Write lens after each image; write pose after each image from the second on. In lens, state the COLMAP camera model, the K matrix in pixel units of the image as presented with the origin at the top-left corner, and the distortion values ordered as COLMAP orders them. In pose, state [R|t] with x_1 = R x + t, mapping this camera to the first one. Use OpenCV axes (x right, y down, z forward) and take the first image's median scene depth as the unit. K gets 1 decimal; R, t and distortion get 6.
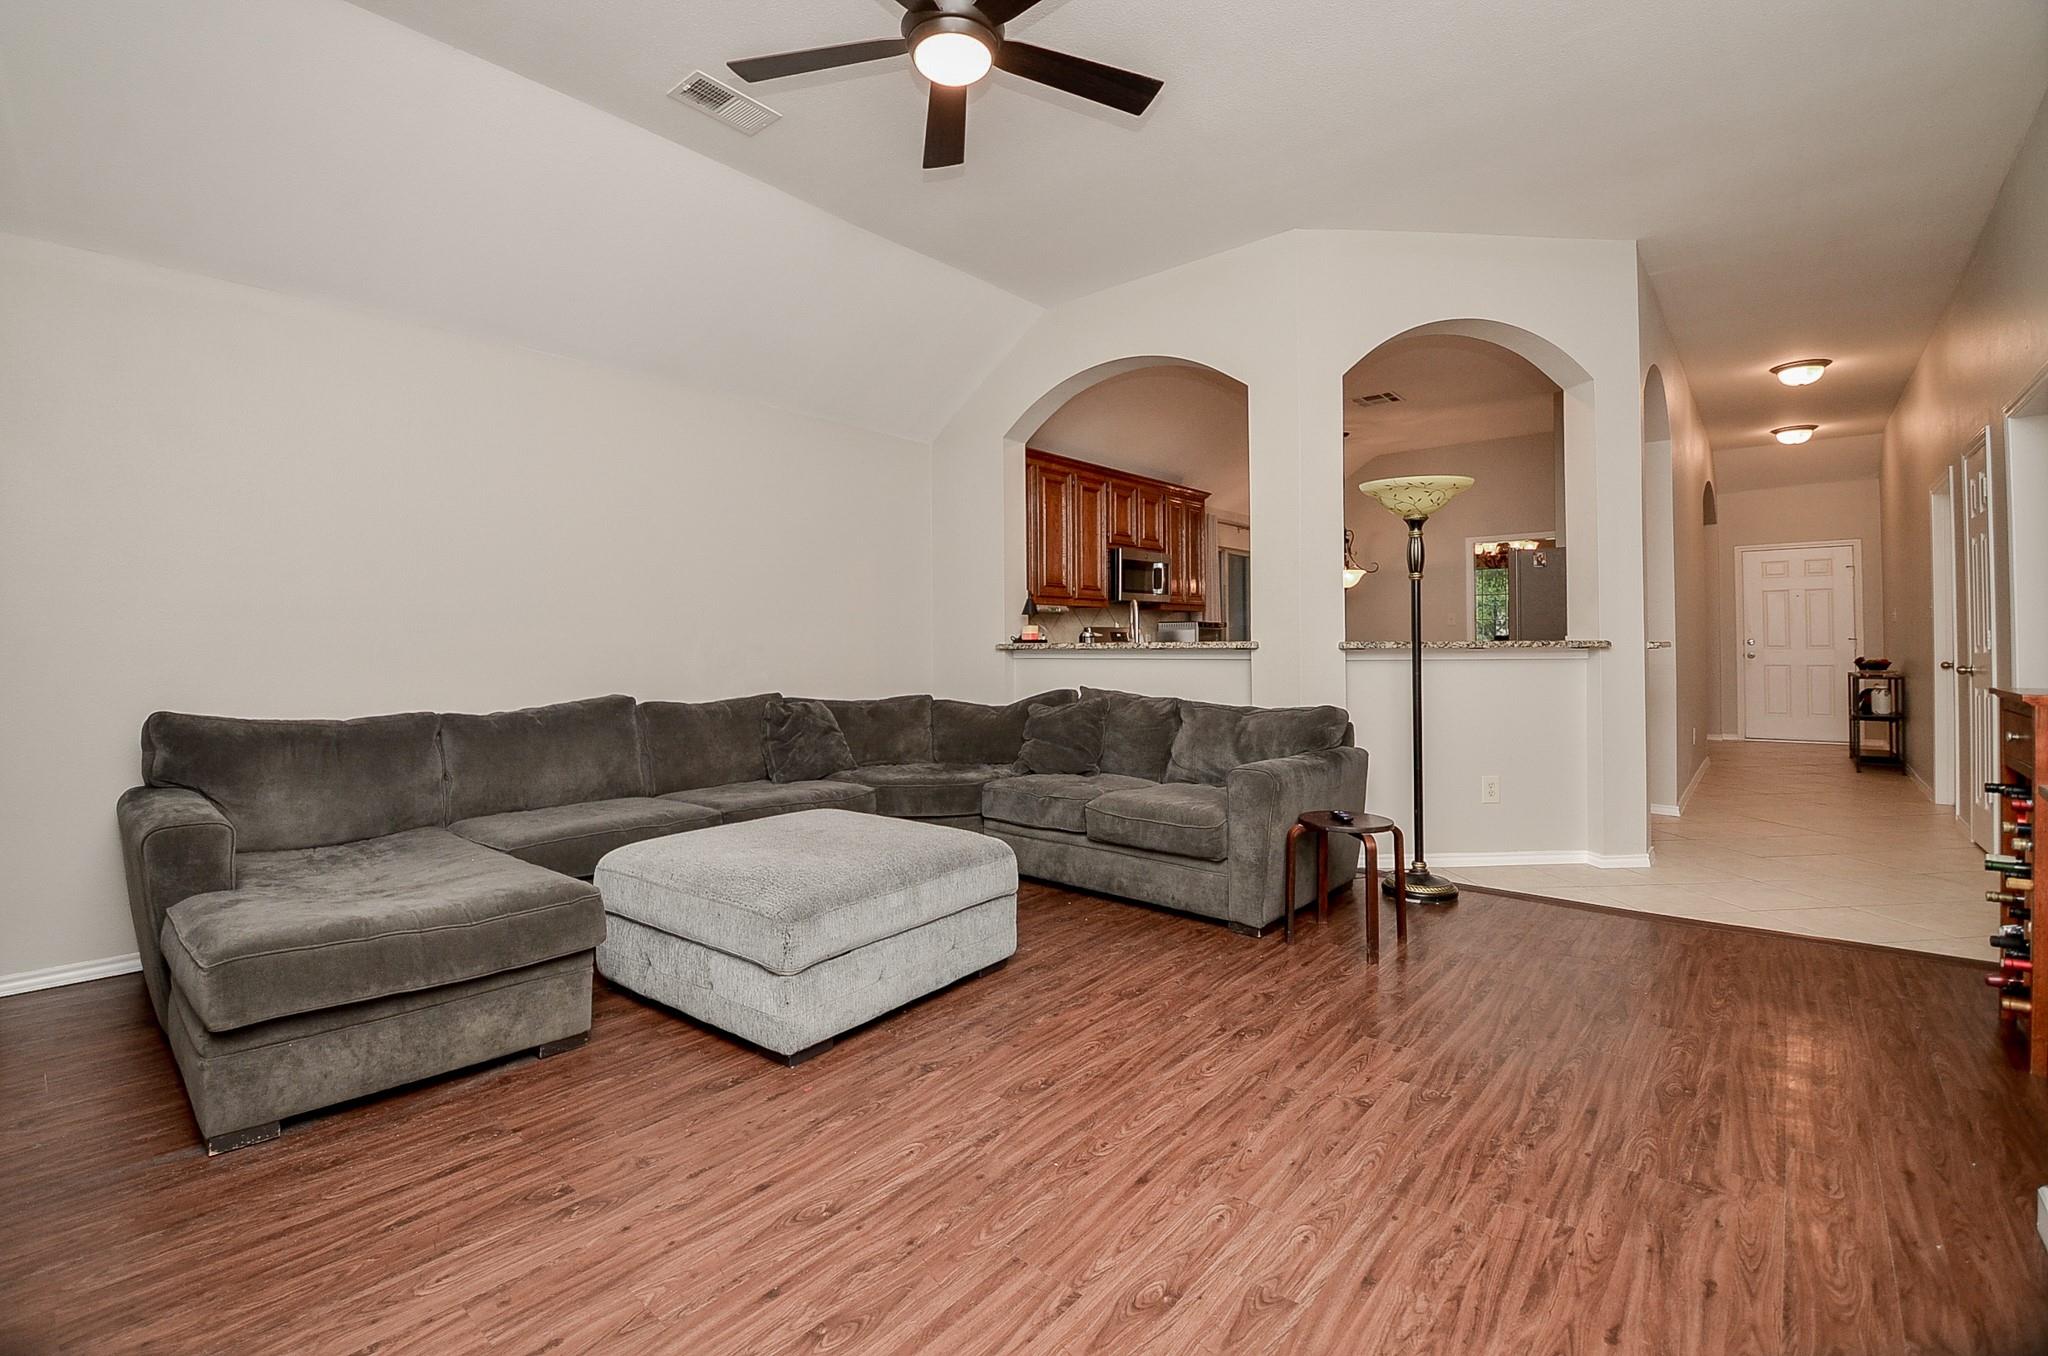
lens RADIAL K [[926.1, 0, 1002.5], [0, 926.1, 663.8], [0, 0, 1]] dist [0.002234, -0.000186]
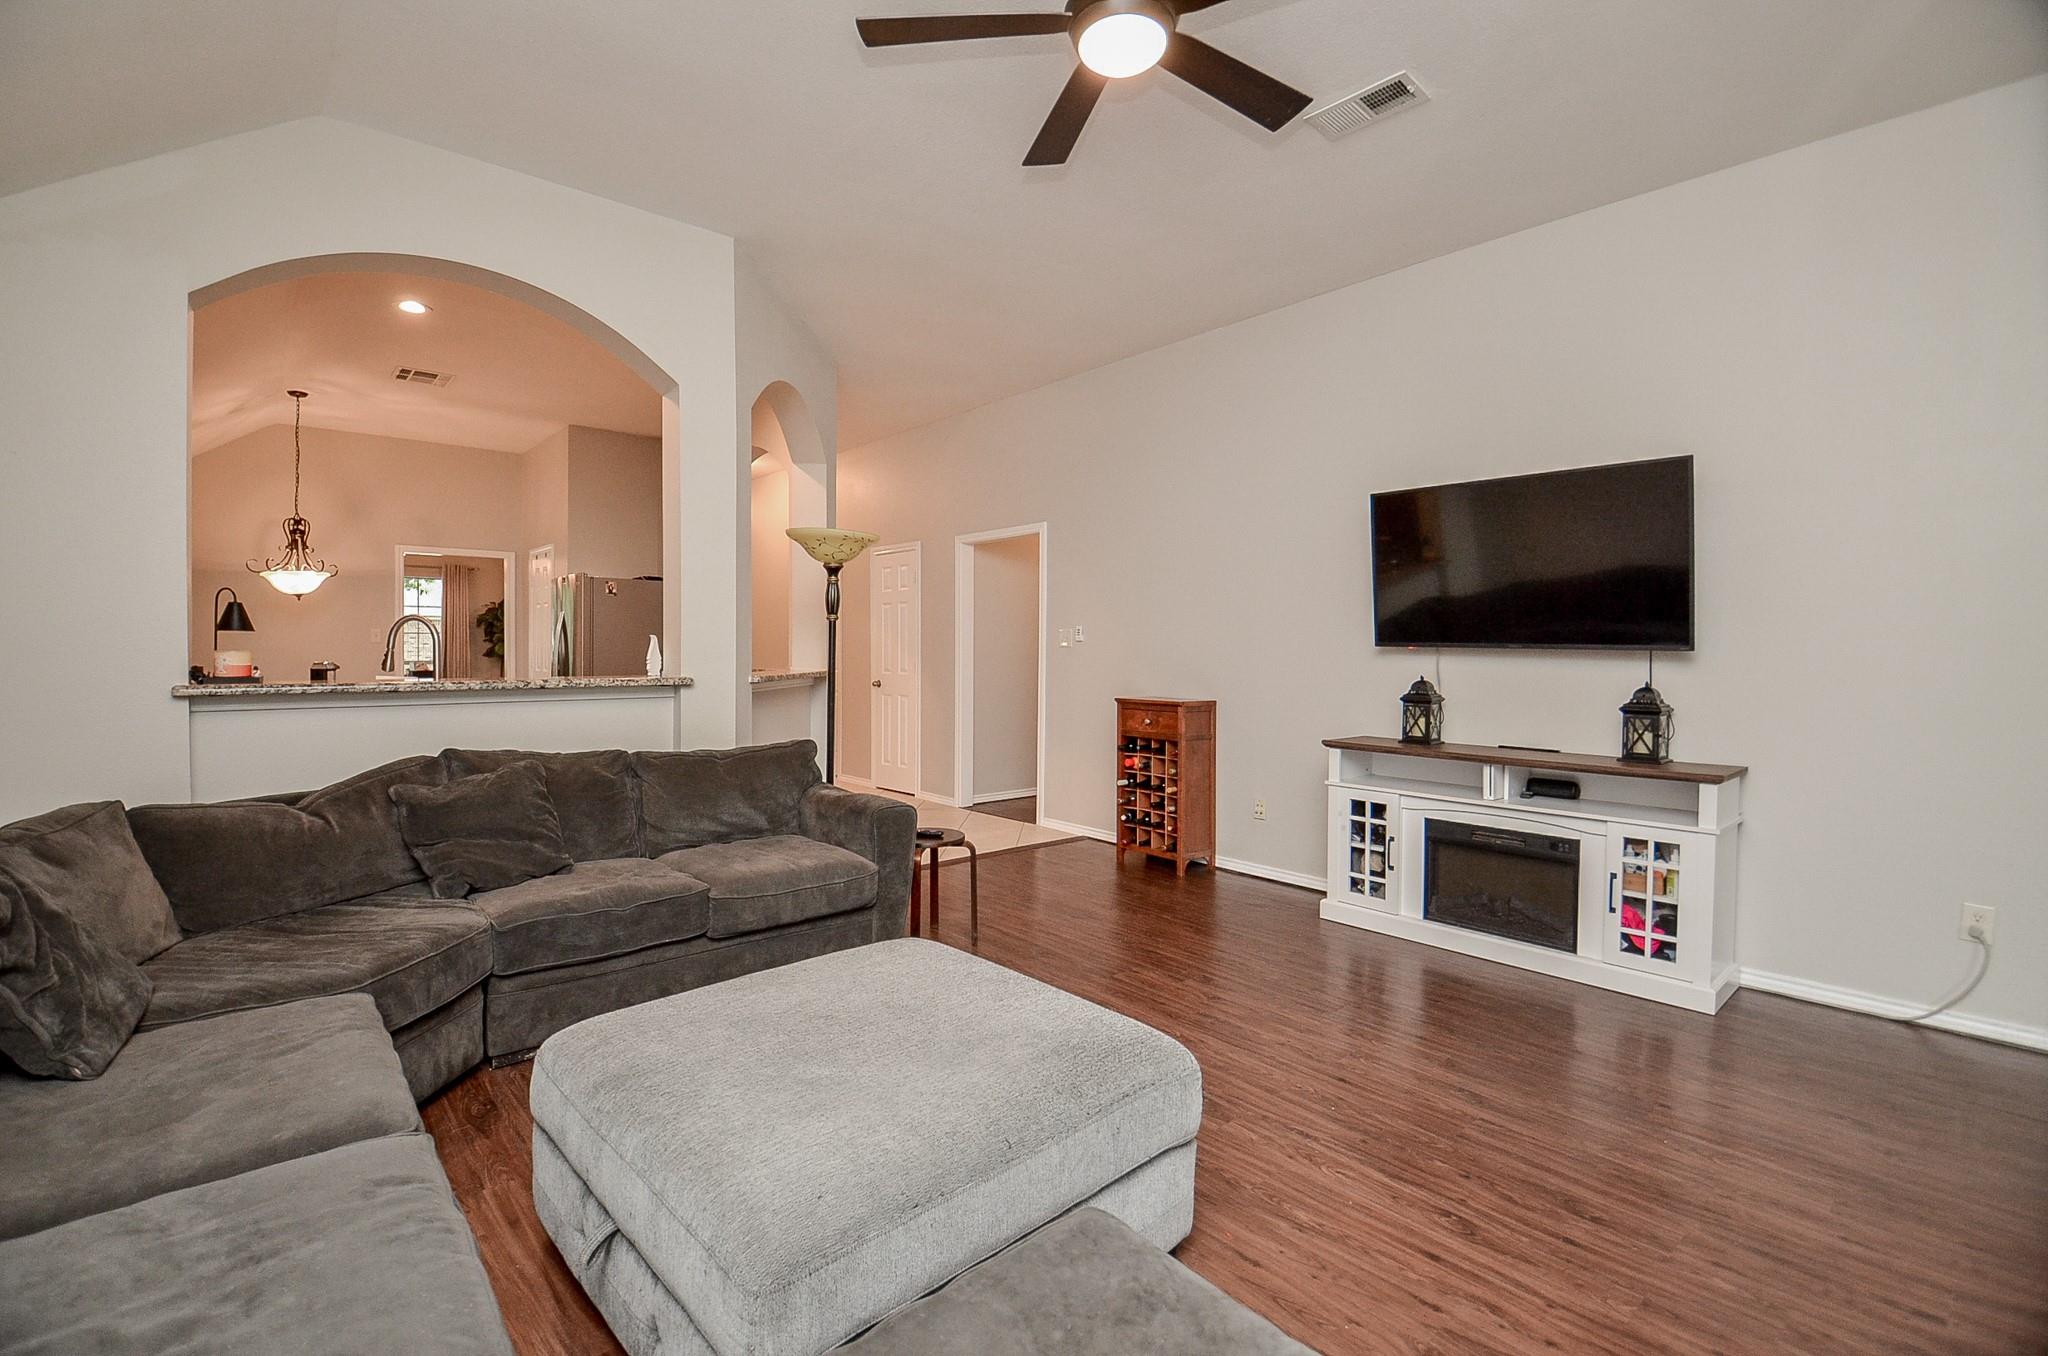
lens RADIAL K [[896.4, 0, 1024.0], [0, 896.4, 678.0], [0, 0, 1]] dist [-0.023325, -0.000227]
pose [[0.143493, -0.024575, 0.989346, -0.805797], [0.012875, 0.999653, 0.022963, -0.058647], [-0.989568, 0.009443, 0.143760, 0.831660]]
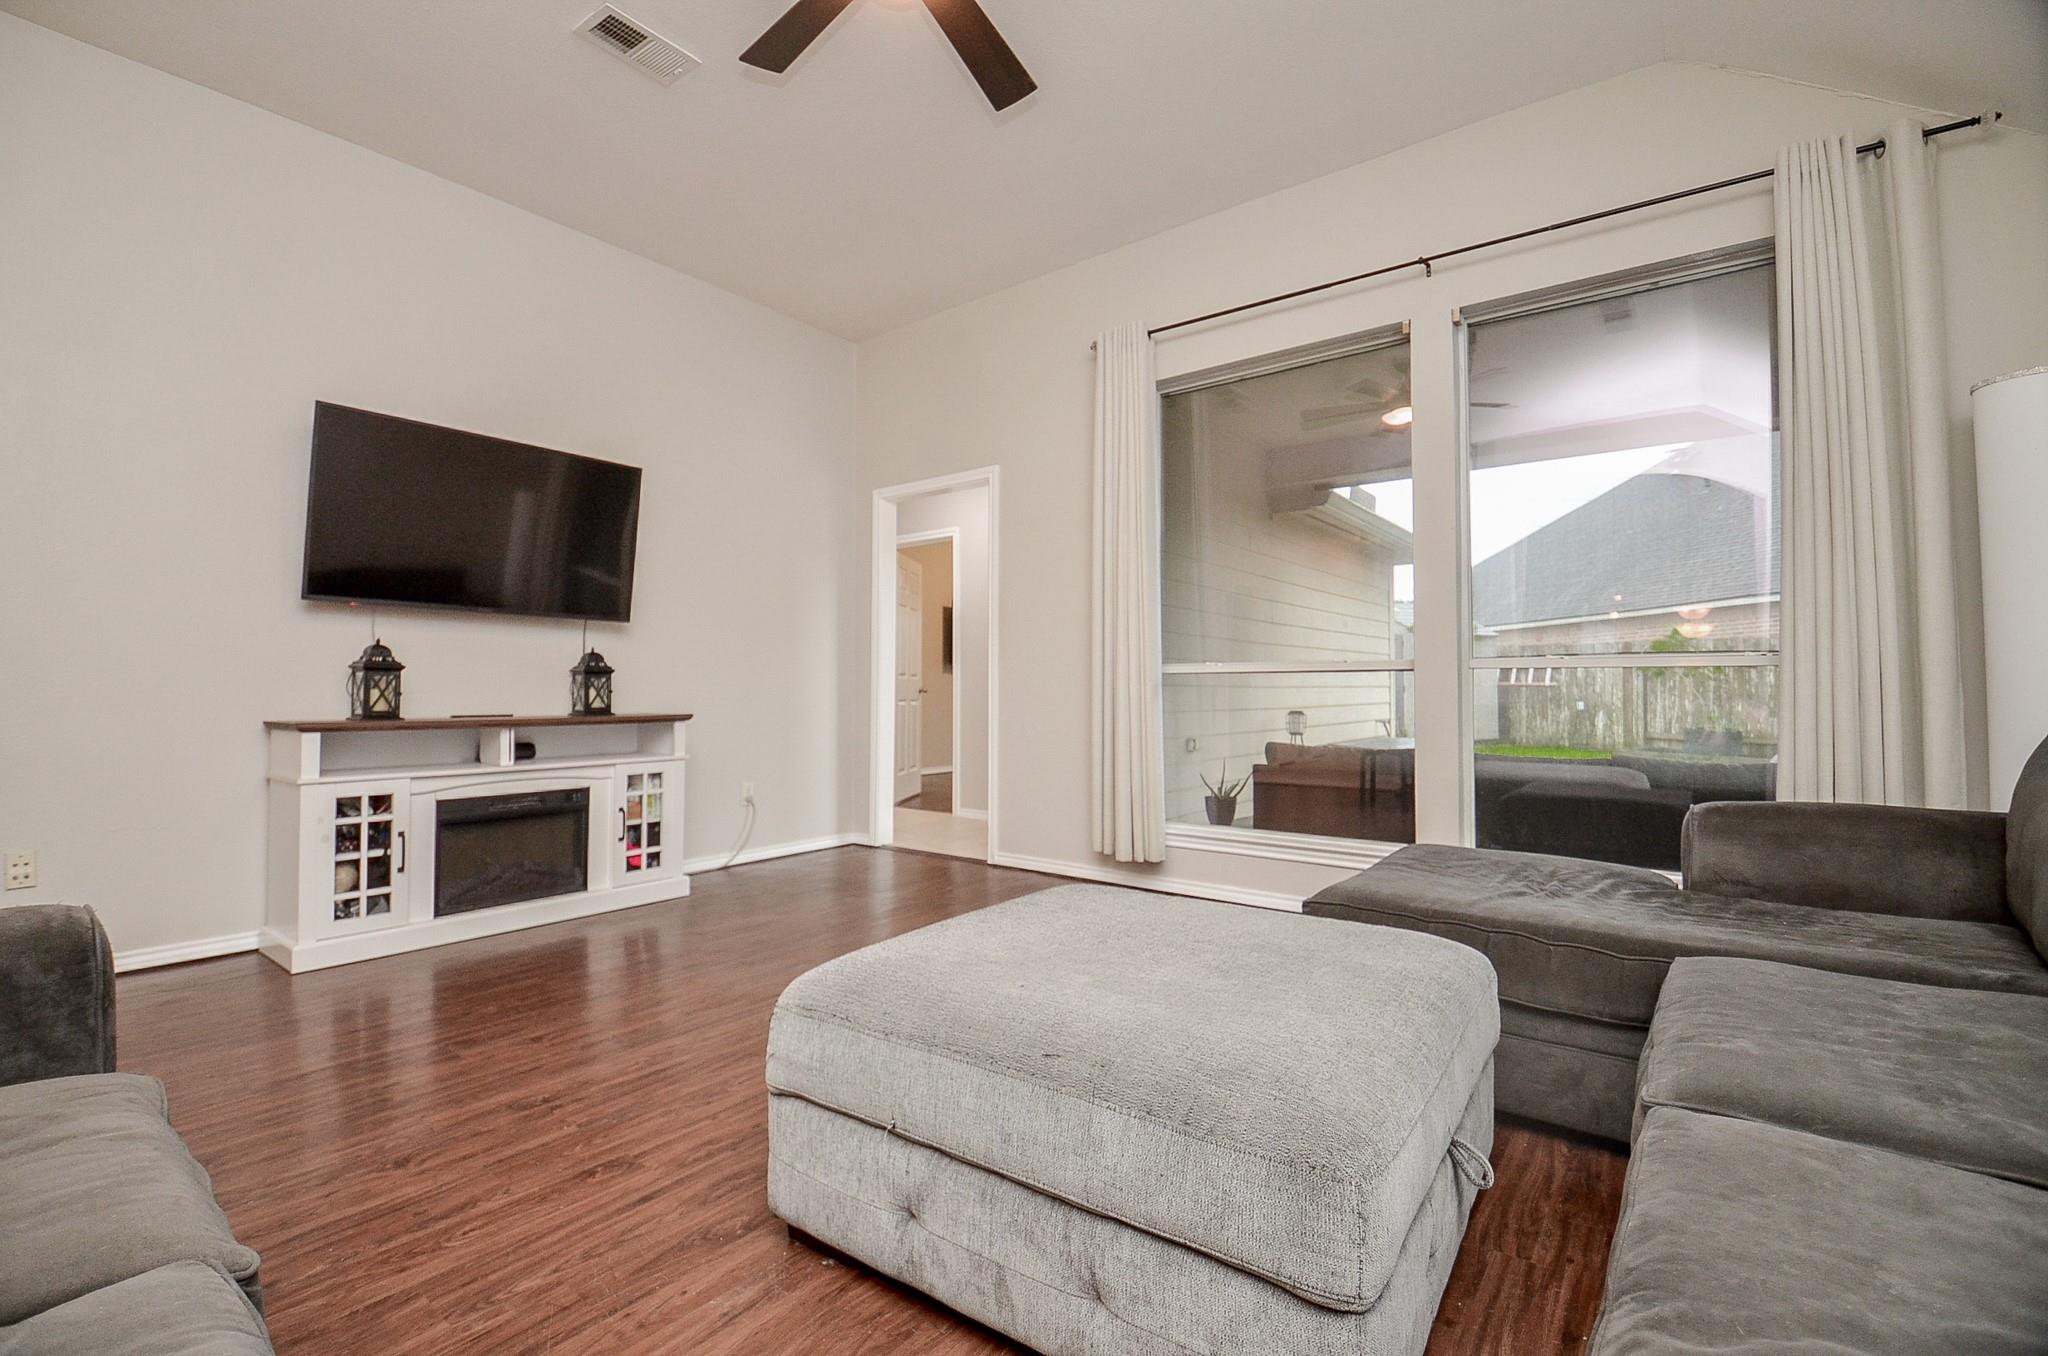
lens RADIAL K [[899.5, 0, 994.6], [0, 899.5, 660.0], [0, 0, 1]] dist [-0.001411, -0.000182]
pose [[-0.999253, 0.001539, -0.038603, -0.097510], [0.001856, 0.999965, -0.008178, 0.016766], [0.038589, -0.008243, -0.999221, 1.611668]]
